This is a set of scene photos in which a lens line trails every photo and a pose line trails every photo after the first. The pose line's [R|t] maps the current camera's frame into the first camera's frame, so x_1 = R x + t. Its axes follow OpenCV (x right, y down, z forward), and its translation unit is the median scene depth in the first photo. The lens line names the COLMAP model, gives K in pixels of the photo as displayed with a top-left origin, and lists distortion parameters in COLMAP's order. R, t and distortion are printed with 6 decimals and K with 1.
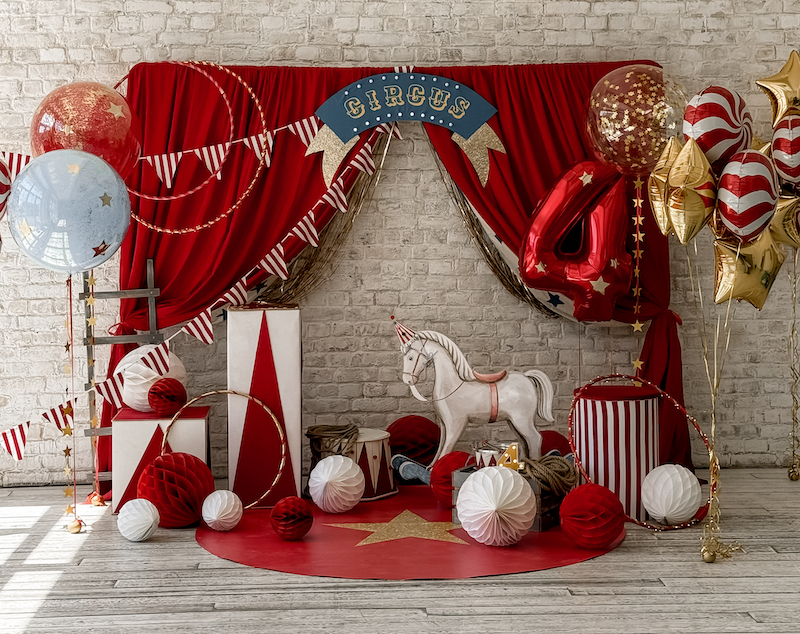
lens RADIAL K [[1571.3, 0, 413.9], [0, 1571.3, 229.8], [0, 0, 1]] dist [0.158521, -0.131429]
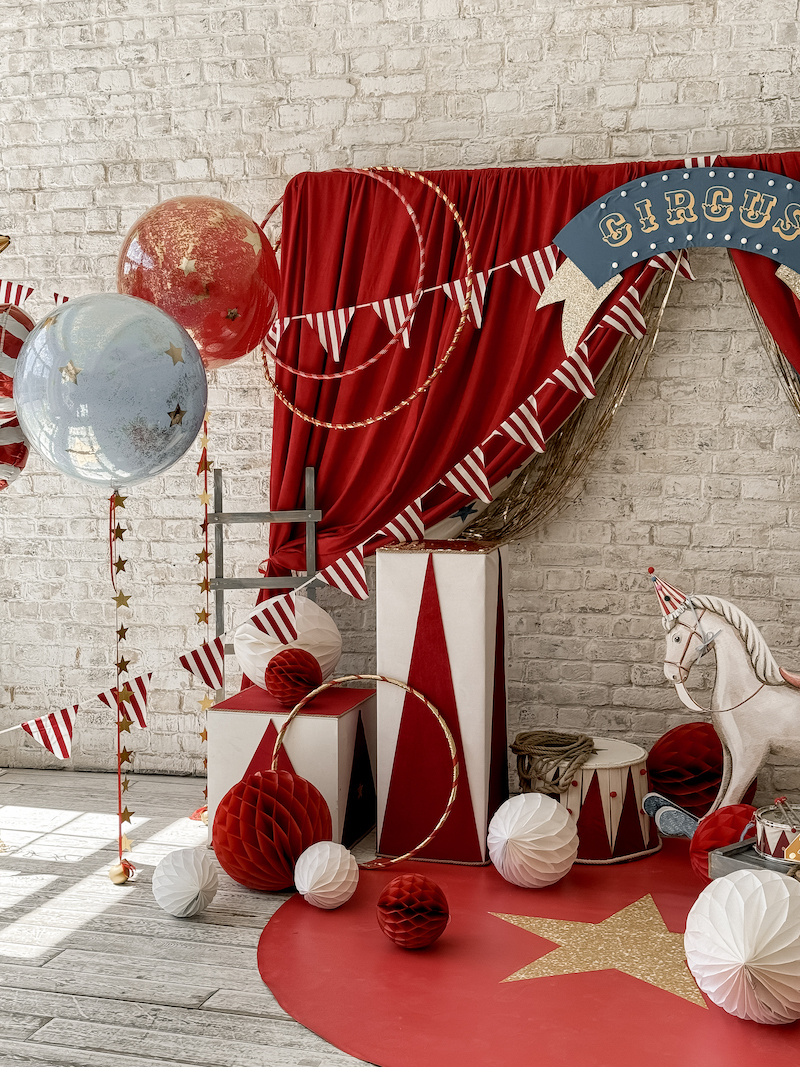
lens RADIAL K [[1488.7, 0, 397.5], [0, 1488.7, 534.9], [0, 0, 1]] dist [0.189927, -0.368023]
pose [[0.938857, 0.036014, -0.342420, 0.089390], [-0.011429, 0.997226, 0.073545, 0.000173], [0.344119, -0.065135, 0.936664, 0.404125]]
